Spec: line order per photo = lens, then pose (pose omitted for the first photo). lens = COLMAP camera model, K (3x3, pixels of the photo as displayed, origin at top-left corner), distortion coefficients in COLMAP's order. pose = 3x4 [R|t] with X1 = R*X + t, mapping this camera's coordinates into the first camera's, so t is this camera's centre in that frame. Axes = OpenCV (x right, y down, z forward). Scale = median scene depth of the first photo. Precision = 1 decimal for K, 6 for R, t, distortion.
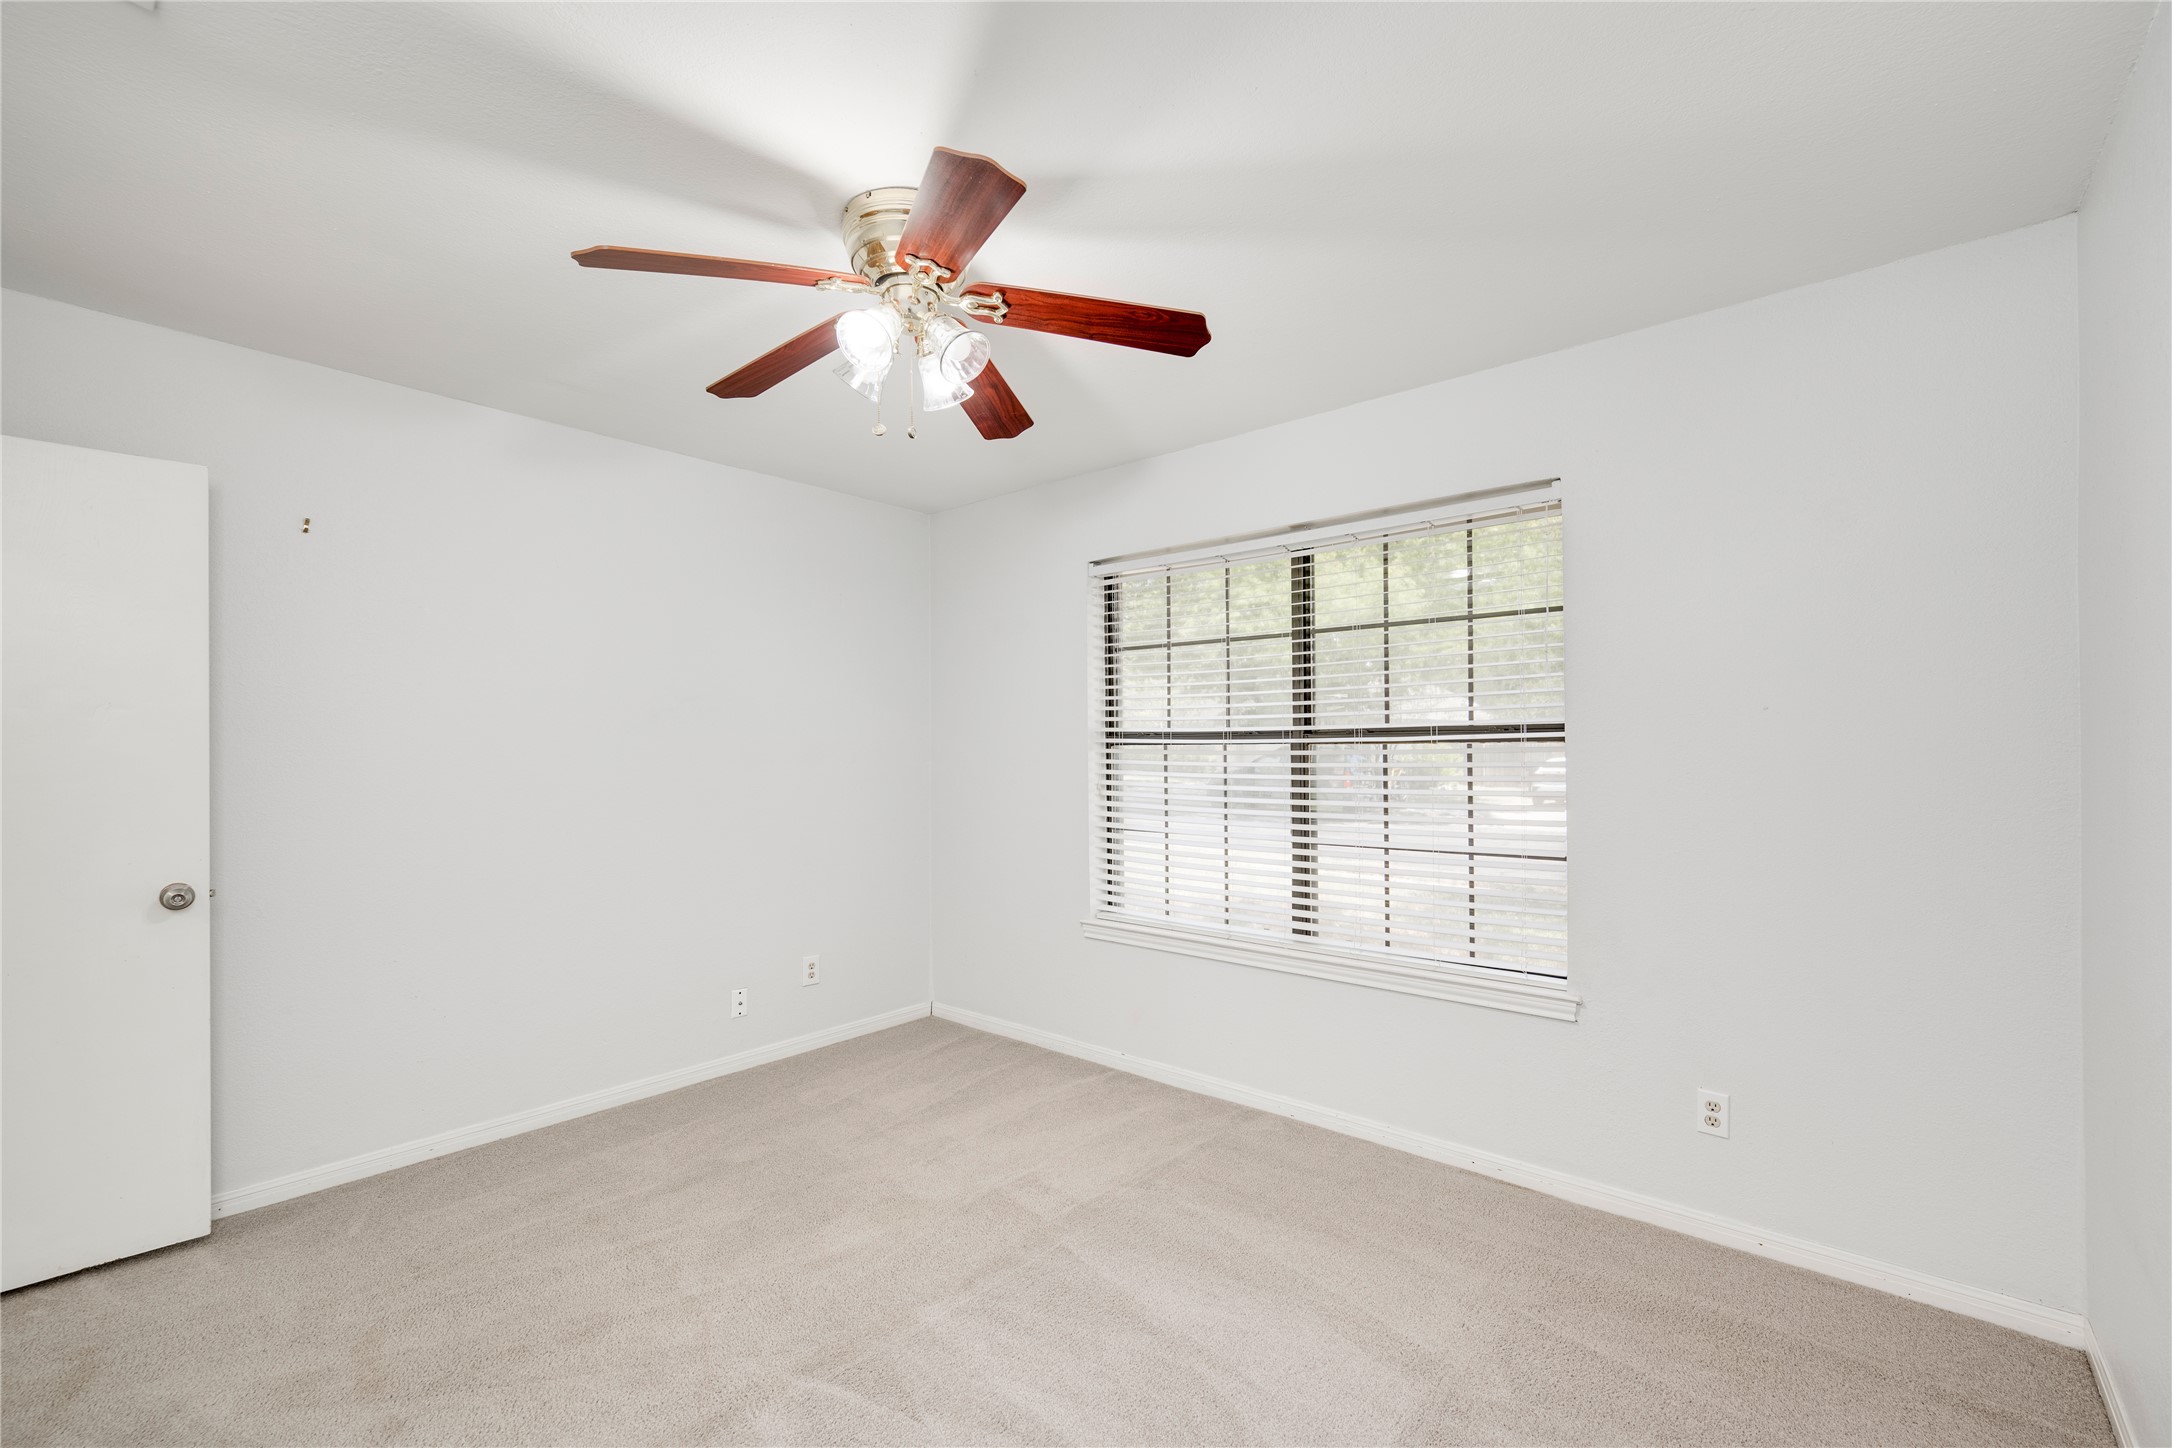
lens RADIAL K [[888.2, 0, 1094.2], [0, 888.2, 736.6], [0, 0, 1]] dist [0.001054, 0.000199]
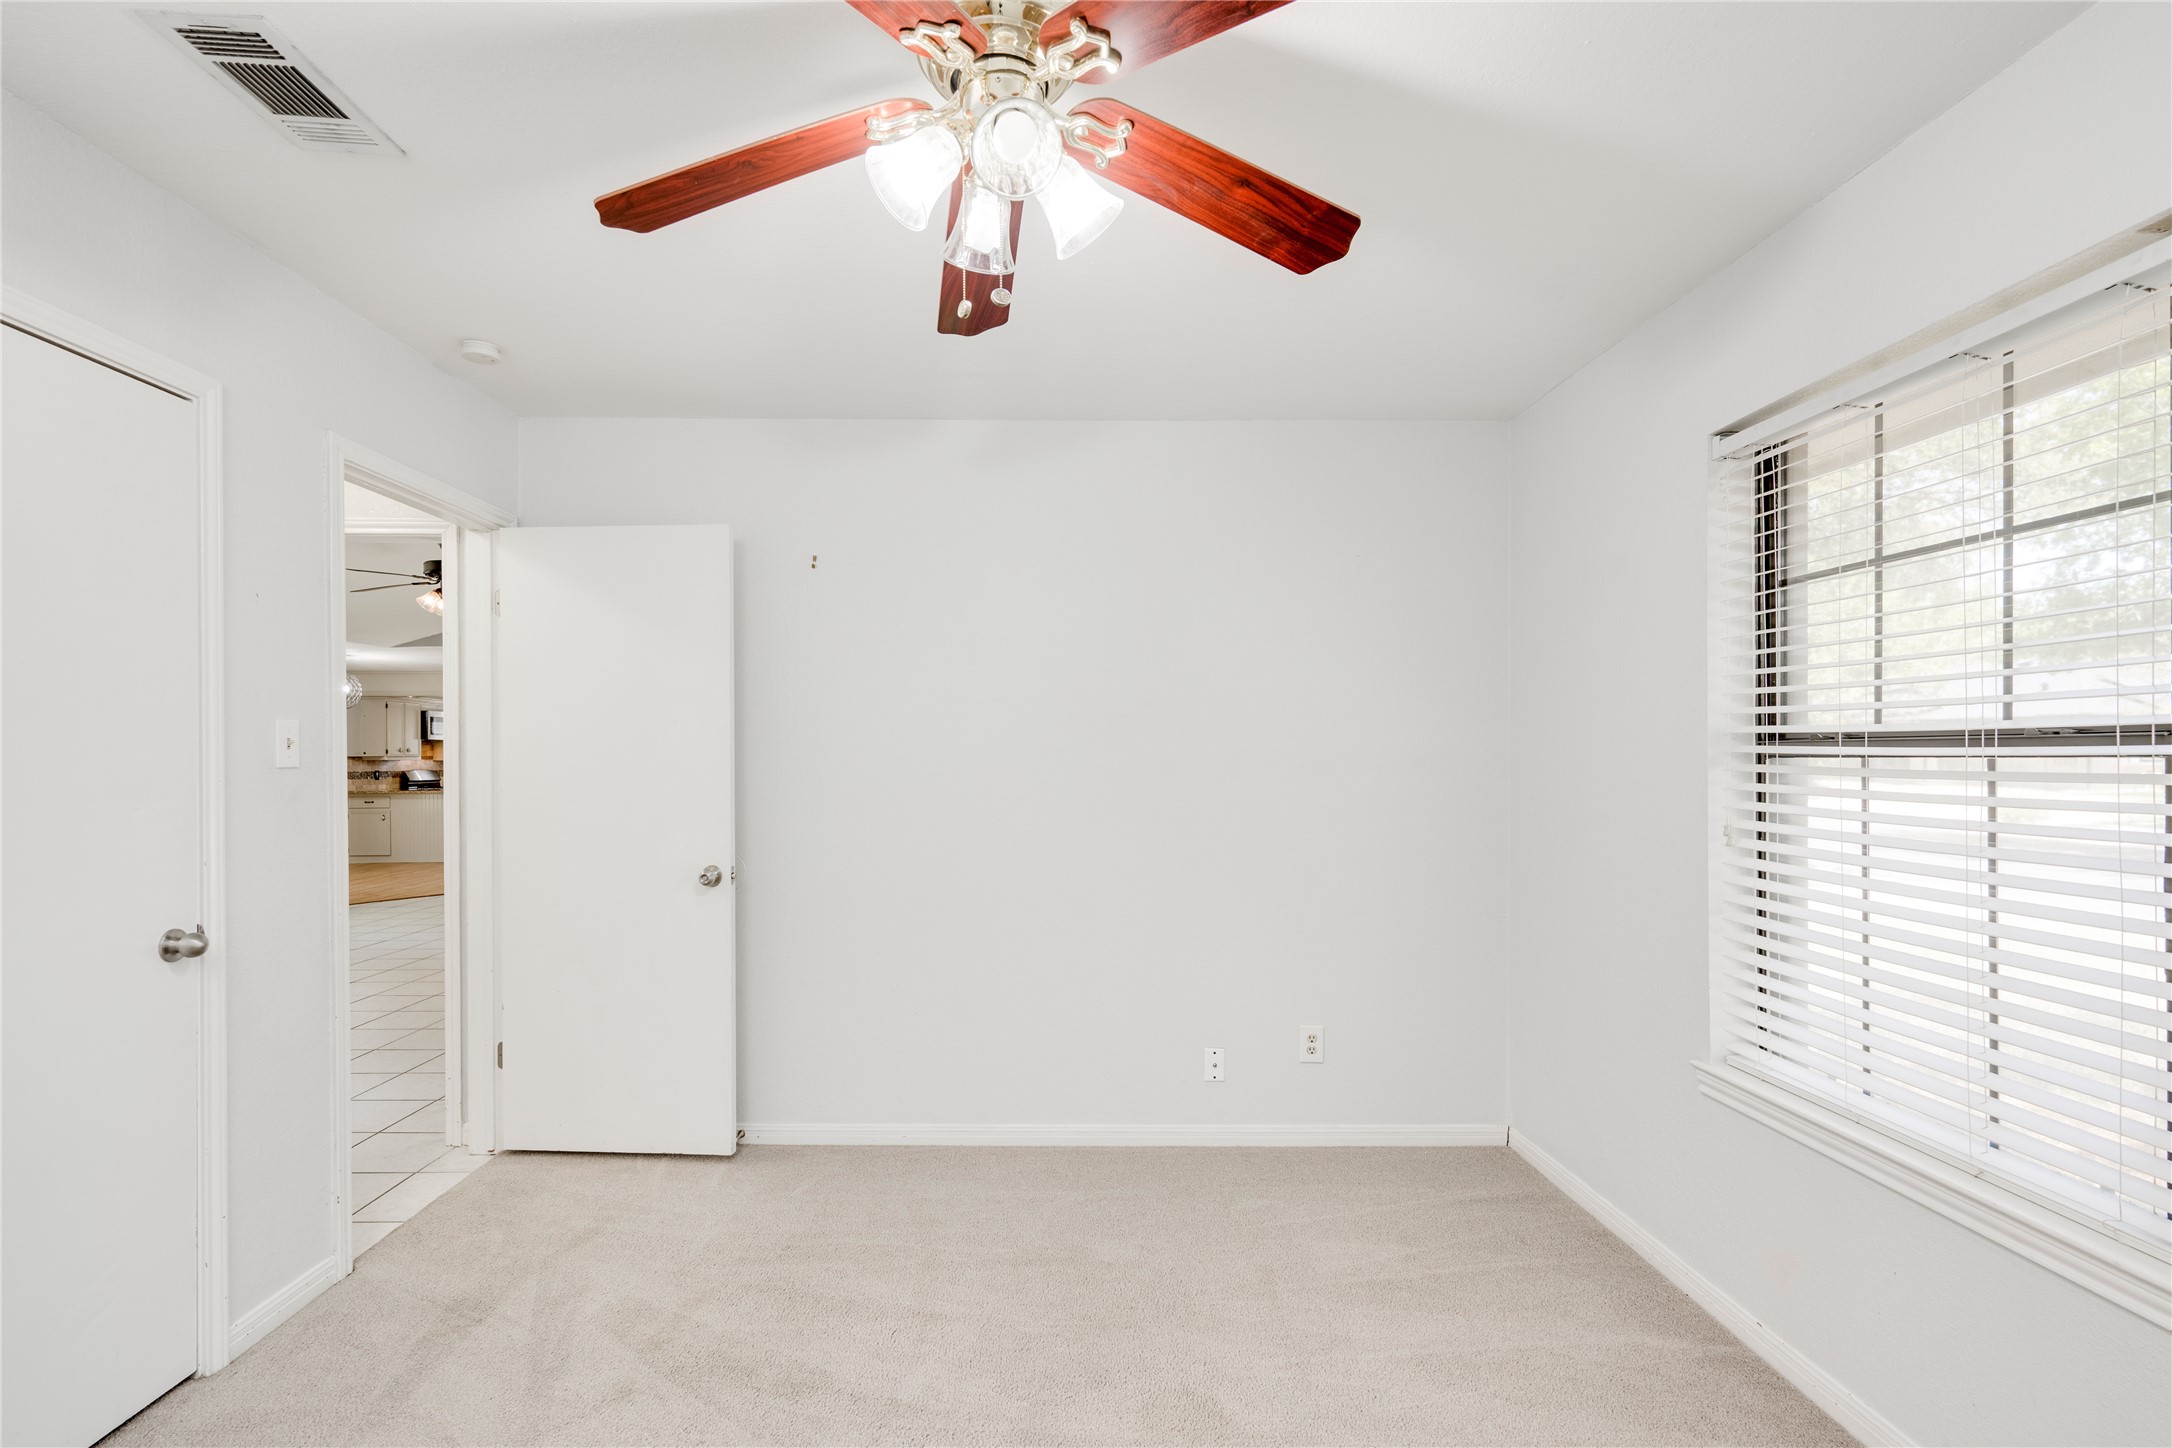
lens RADIAL K [[1000.6, 0, 1065.5], [0, 1000.6, 755.2], [0, 0, 1]] dist [-0.006498, 0.000104]
pose [[0.657407, 0.004234, -0.753524, 0.205249], [0.005694, 0.999928, 0.010586, -0.000677], [0.753514, -0.011250, 0.657335, 0.272441]]
